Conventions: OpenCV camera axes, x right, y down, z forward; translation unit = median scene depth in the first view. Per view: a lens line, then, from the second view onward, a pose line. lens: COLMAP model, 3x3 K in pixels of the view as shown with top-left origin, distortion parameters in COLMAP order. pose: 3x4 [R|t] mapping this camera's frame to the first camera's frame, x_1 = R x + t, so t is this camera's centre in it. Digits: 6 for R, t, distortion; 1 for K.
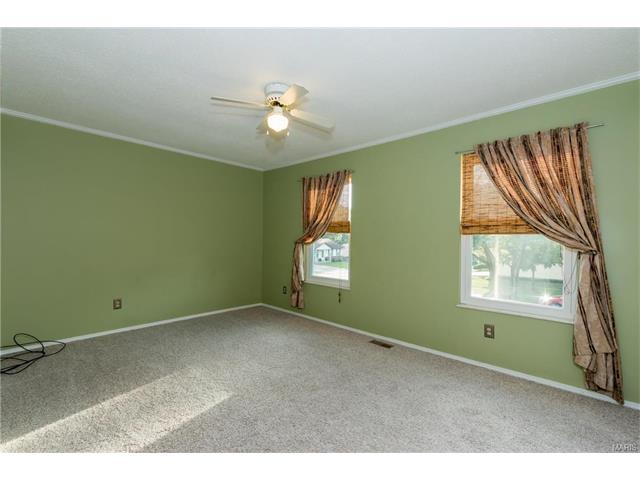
lens RADIAL K [[288.7, 0, 317.6], [0, 288.7, 240.6], [0, 0, 1]] dist [0.003169, 0.000224]
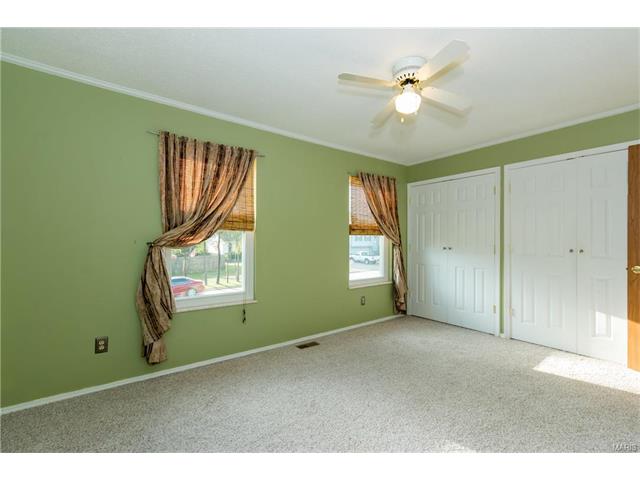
lens RADIAL K [[288.7, 0, 317.6], [0, 288.7, 240.6], [0, 0, 1]] dist [0.003169, 0.000224]
pose [[0.180829, -0.001272, 0.983514, -0.644646], [0.013963, 0.999902, -0.001274, 0.004200], [-0.983415, 0.013963, 0.180829, 0.687341]]
